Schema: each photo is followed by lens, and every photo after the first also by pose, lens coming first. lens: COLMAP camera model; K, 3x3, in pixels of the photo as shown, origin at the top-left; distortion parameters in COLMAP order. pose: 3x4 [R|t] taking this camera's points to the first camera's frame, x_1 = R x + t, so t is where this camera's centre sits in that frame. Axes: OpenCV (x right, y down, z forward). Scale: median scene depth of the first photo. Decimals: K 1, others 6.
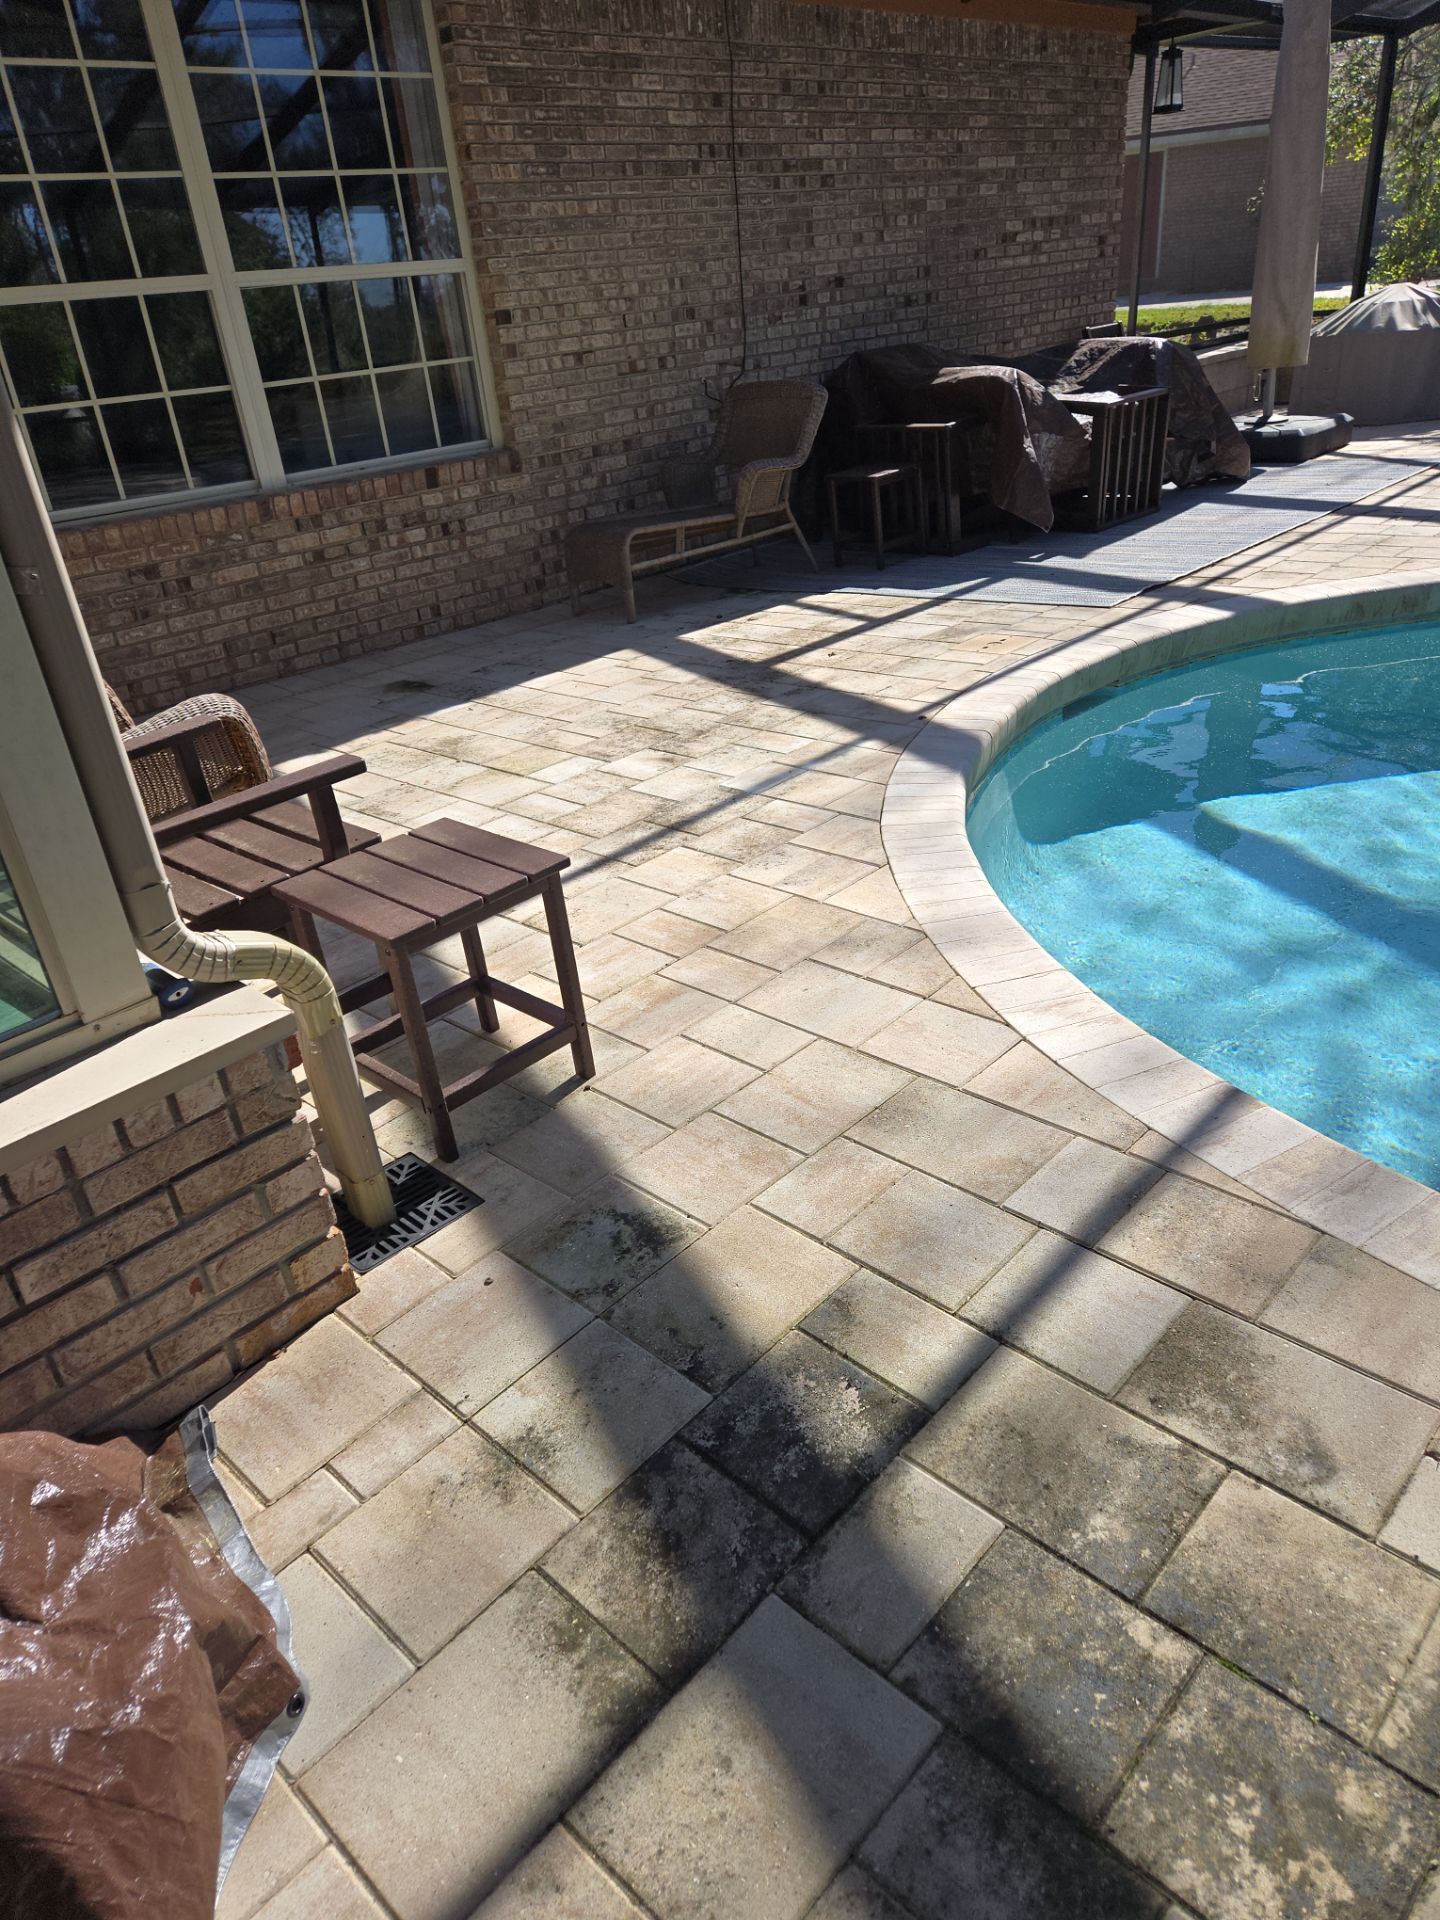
lens RADIAL K [[1288.6, 0, 717.5], [0, 1288.6, 963.6], [0, 0, 1]] dist [0.018294, -0.014634]
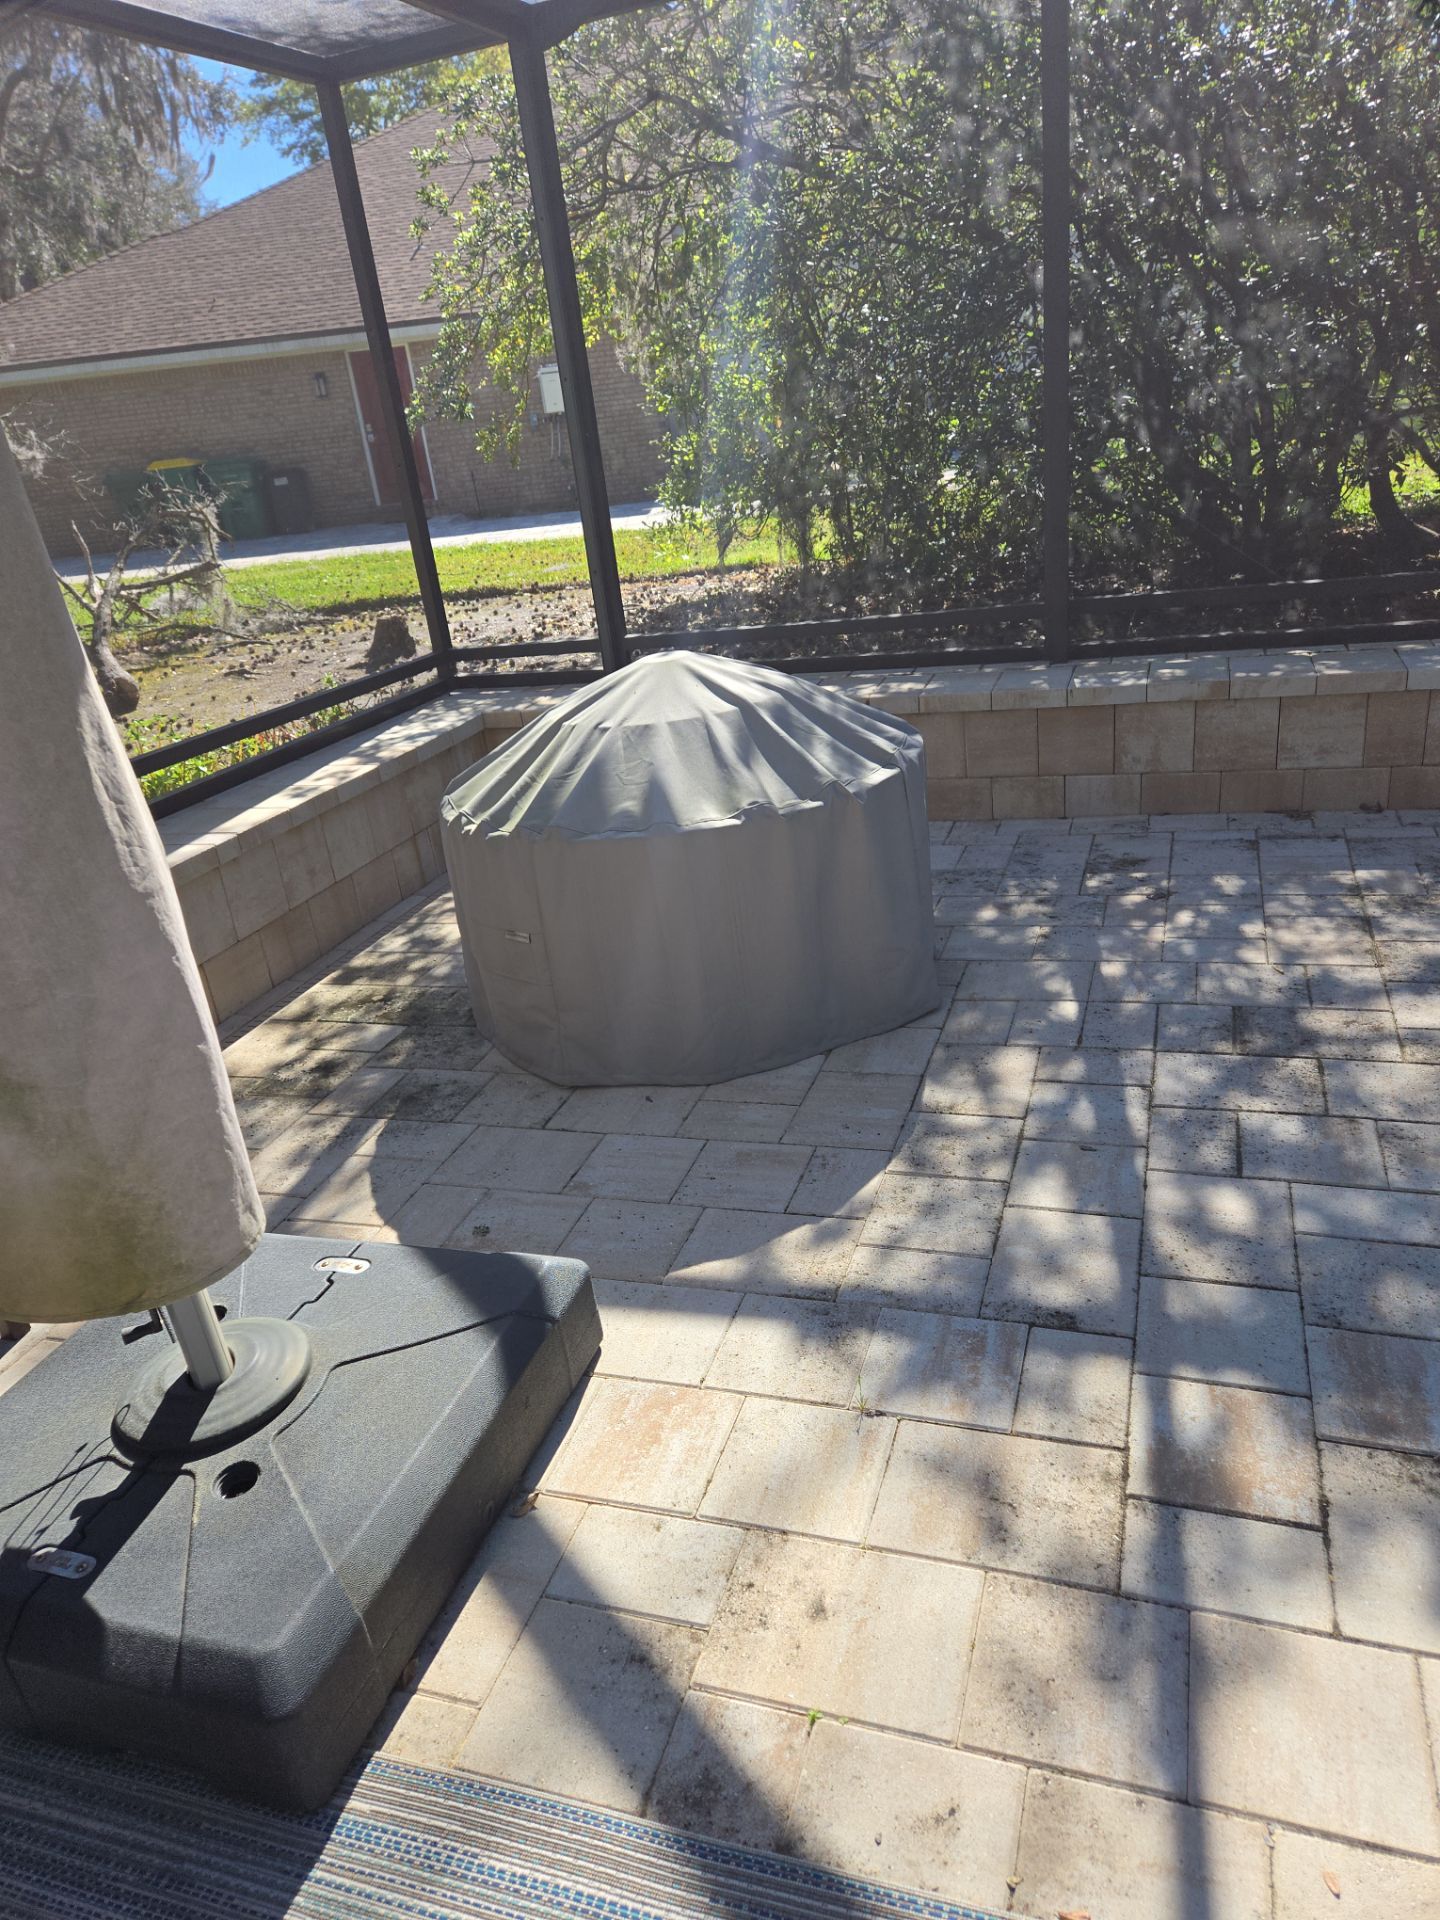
lens RADIAL K [[1288.6, 0, 715.5], [0, 1288.6, 960.4], [0, 0, 1]] dist [0.018294, -0.014634]
pose [[0.910164, -0.186042, 0.370121, 0.223649], [0.230412, 0.969873, -0.079098, -0.234244], [-0.344255, 0.157272, 0.925610, 0.388503]]
